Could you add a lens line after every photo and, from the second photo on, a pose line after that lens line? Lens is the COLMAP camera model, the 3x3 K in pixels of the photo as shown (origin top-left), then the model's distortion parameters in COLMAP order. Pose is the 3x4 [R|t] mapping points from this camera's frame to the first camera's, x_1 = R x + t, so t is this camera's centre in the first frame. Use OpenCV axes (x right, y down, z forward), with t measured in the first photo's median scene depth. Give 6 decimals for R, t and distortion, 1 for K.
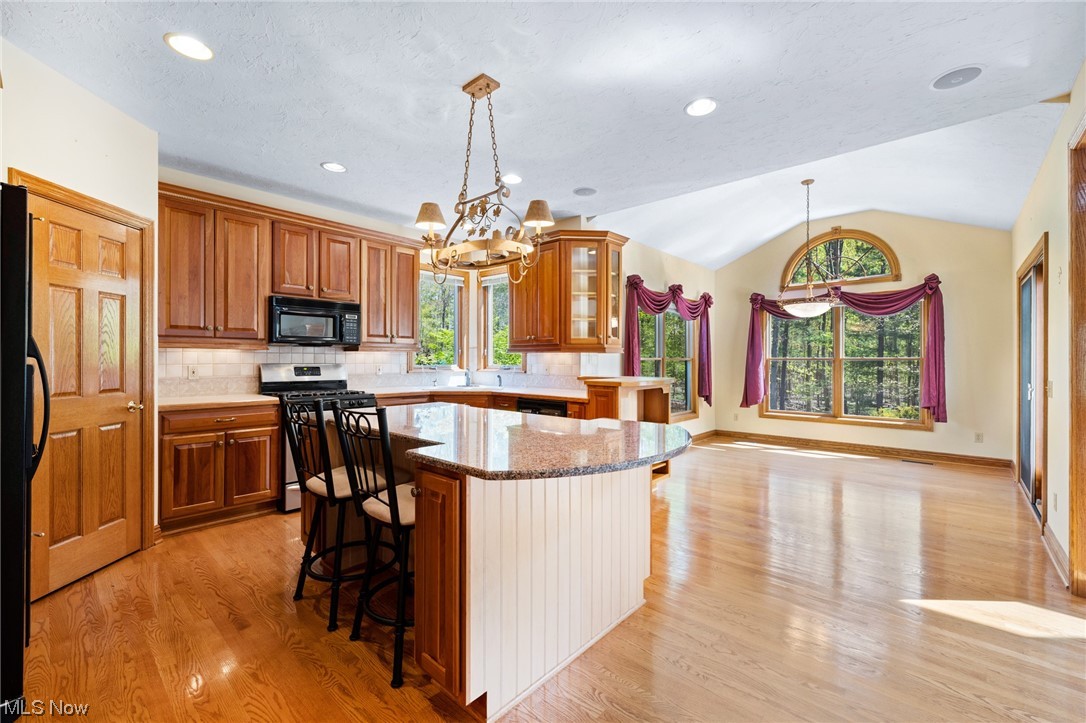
lens RADIAL K [[456.0, 0, 543.5], [0, 456.0, 359.6], [0, 0, 1]] dist [0.000240, 0.000020]
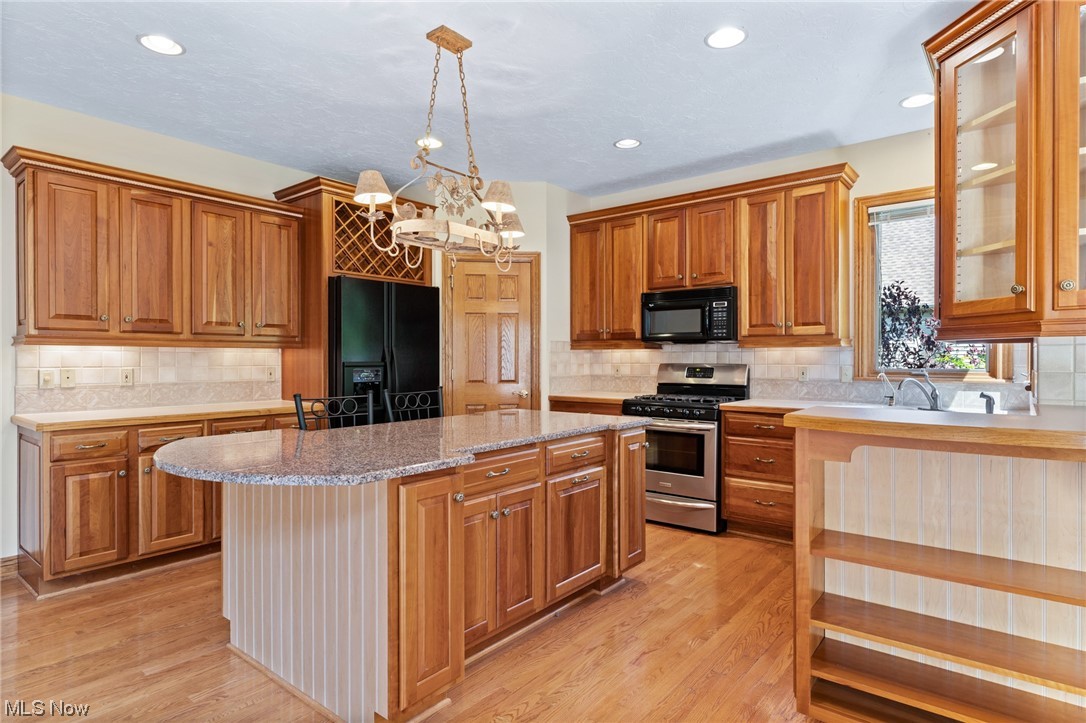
lens RADIAL K [[584.4, 0, 543.5], [0, 584.4, 361.0], [0, 0, 1]] dist [0.000998, -0.000015]
pose [[0.051080, 0.004771, -0.998683, 0.606709], [0.003325, 0.999982, 0.004947, -0.002973], [0.998689, -0.003574, 0.051063, 0.694972]]
